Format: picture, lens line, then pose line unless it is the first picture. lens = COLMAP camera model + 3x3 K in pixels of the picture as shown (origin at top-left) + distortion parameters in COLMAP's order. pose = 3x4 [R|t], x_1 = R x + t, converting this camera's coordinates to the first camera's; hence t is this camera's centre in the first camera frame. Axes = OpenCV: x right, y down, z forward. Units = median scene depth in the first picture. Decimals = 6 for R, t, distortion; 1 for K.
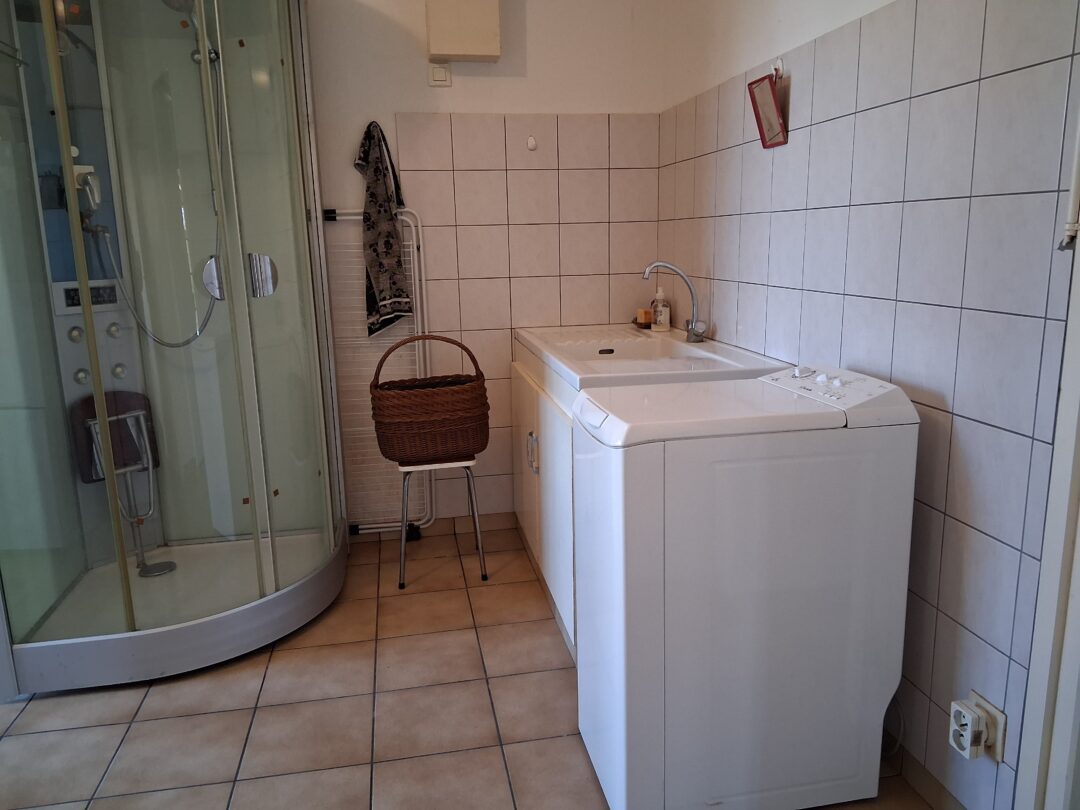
lens RADIAL K [[805.3, 0, 536.2], [0, 805.3, 410.7], [0, 0, 1]] dist [0.124961, -0.192425]
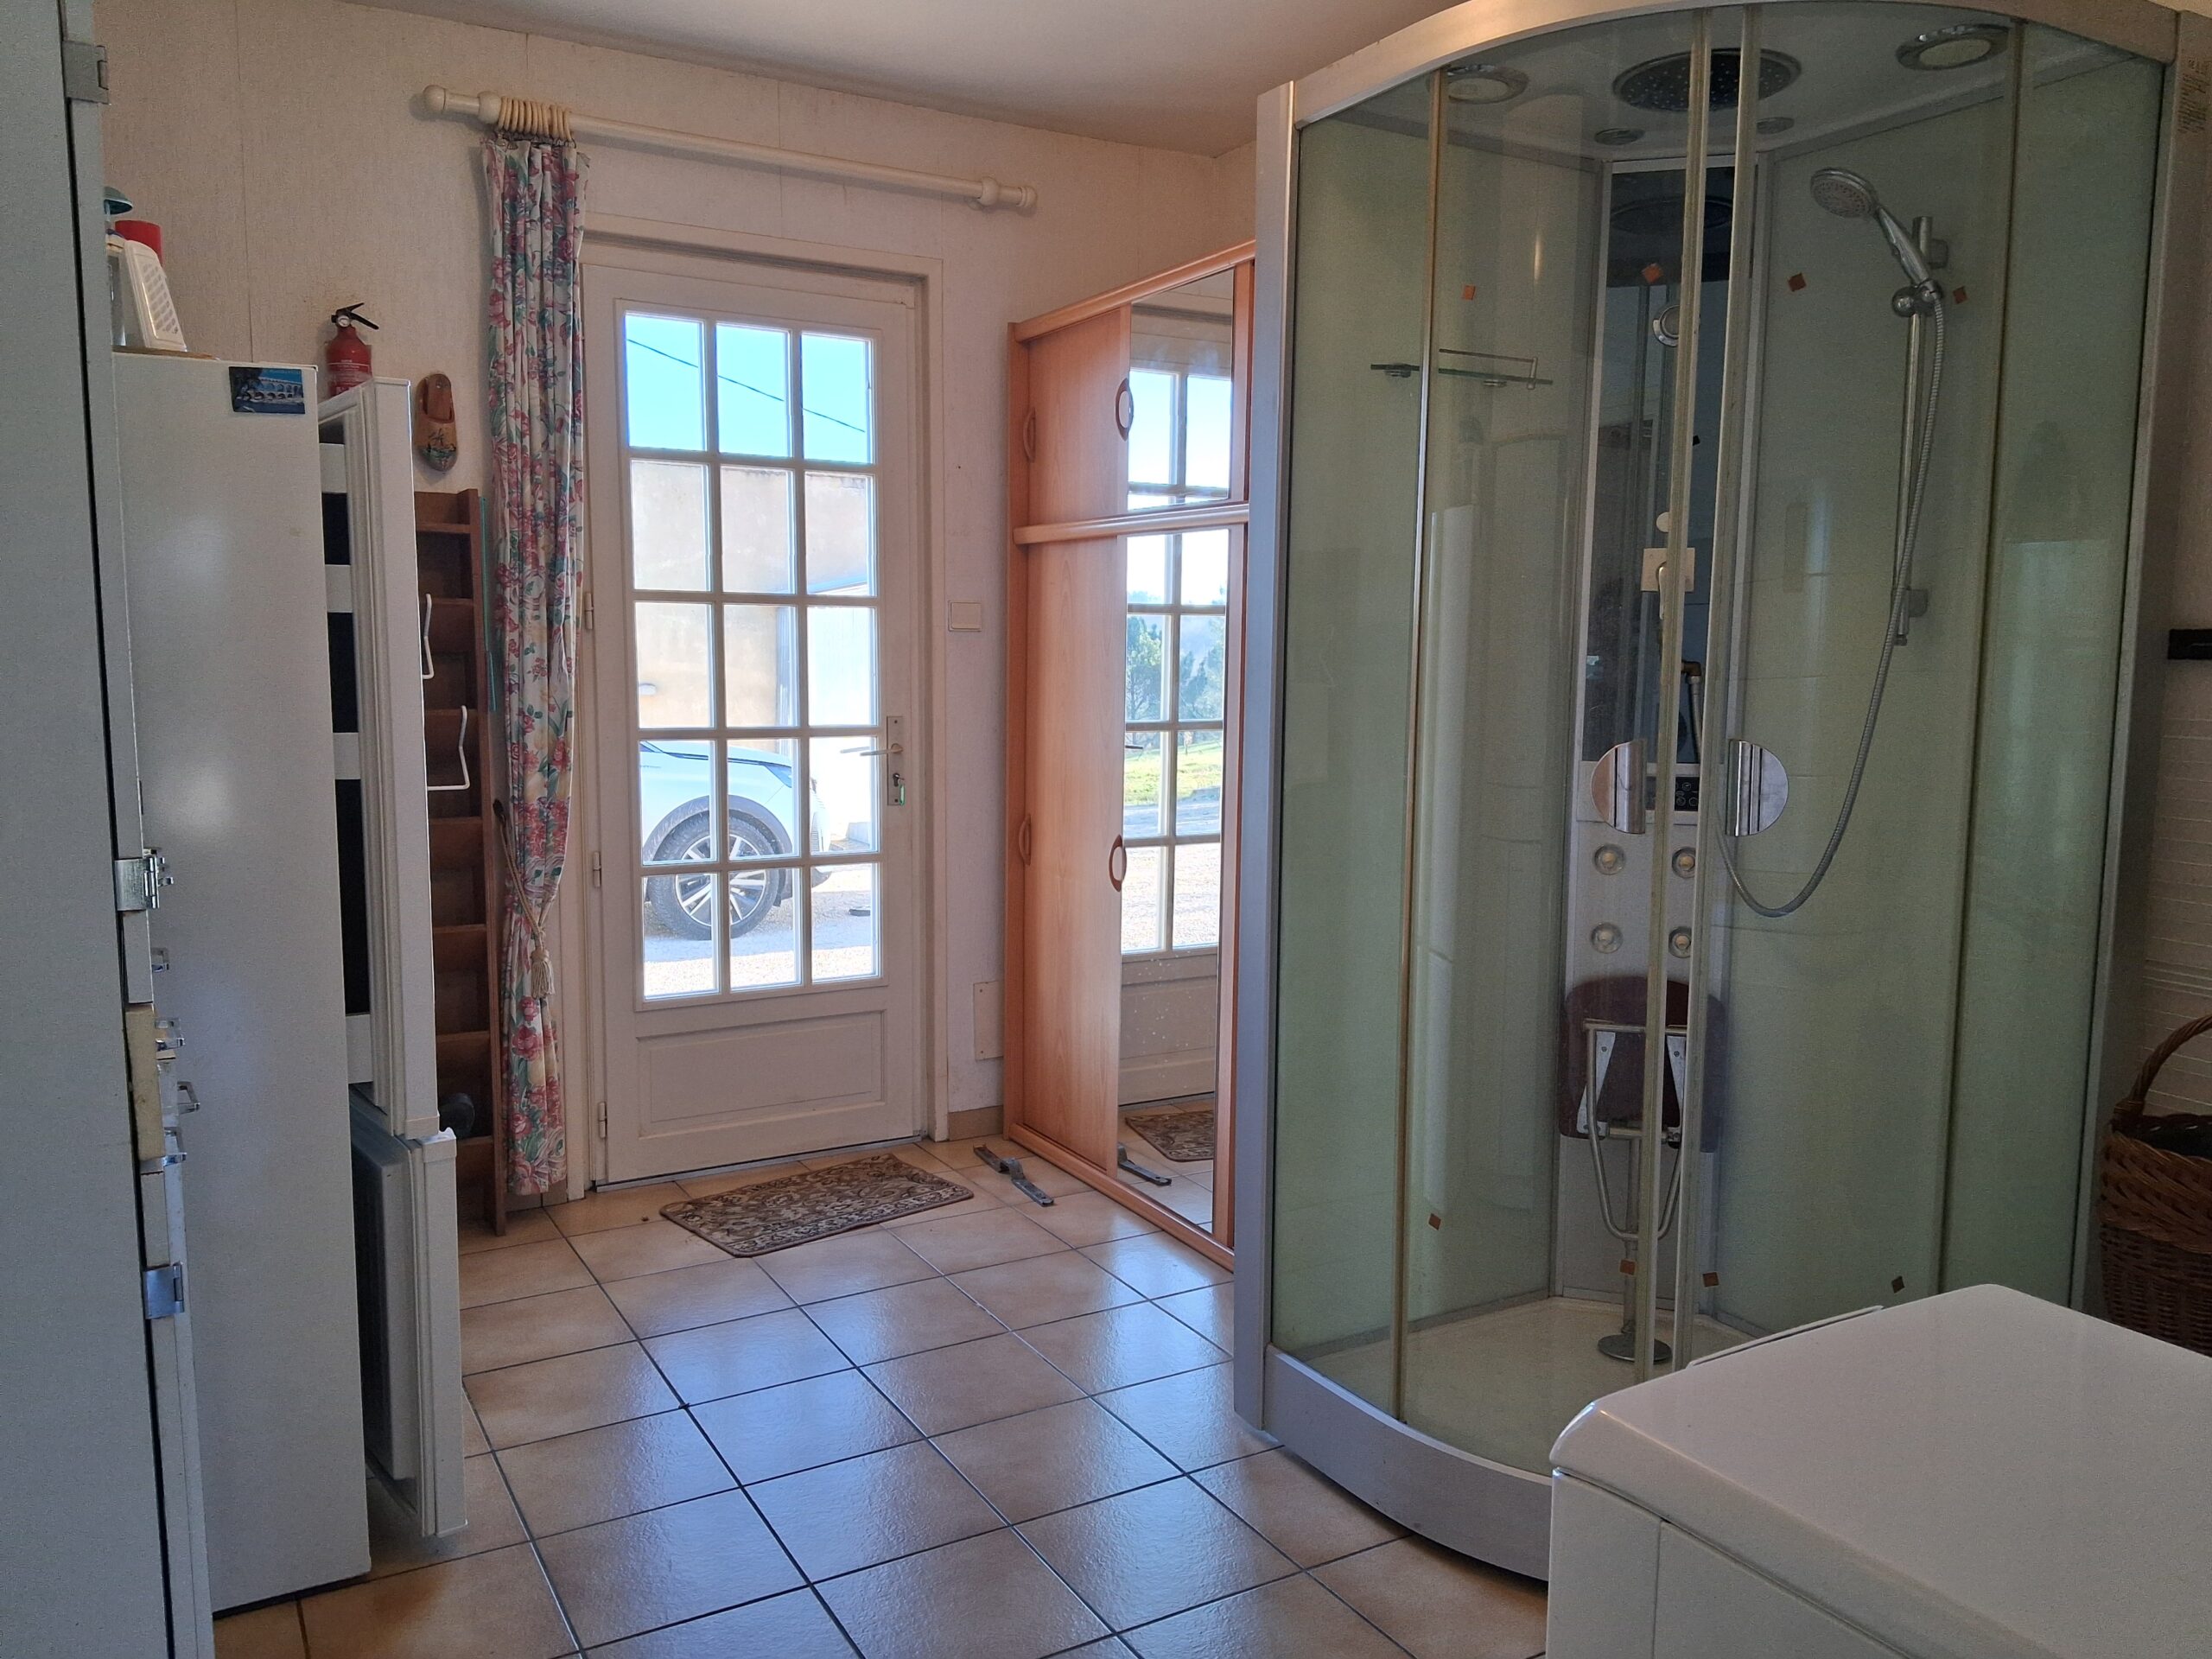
lens RADIAL K [[1649.3, 0, 1098.1], [0, 1649.3, 841.1], [0, 0, 1]] dist [0.124961, -0.192425]
pose [[0.340022, 0.136944, -0.930393, 0.329791], [-0.211679, 0.975097, 0.066164, -0.104603], [0.916285, 0.174447, 0.360542, 0.300371]]
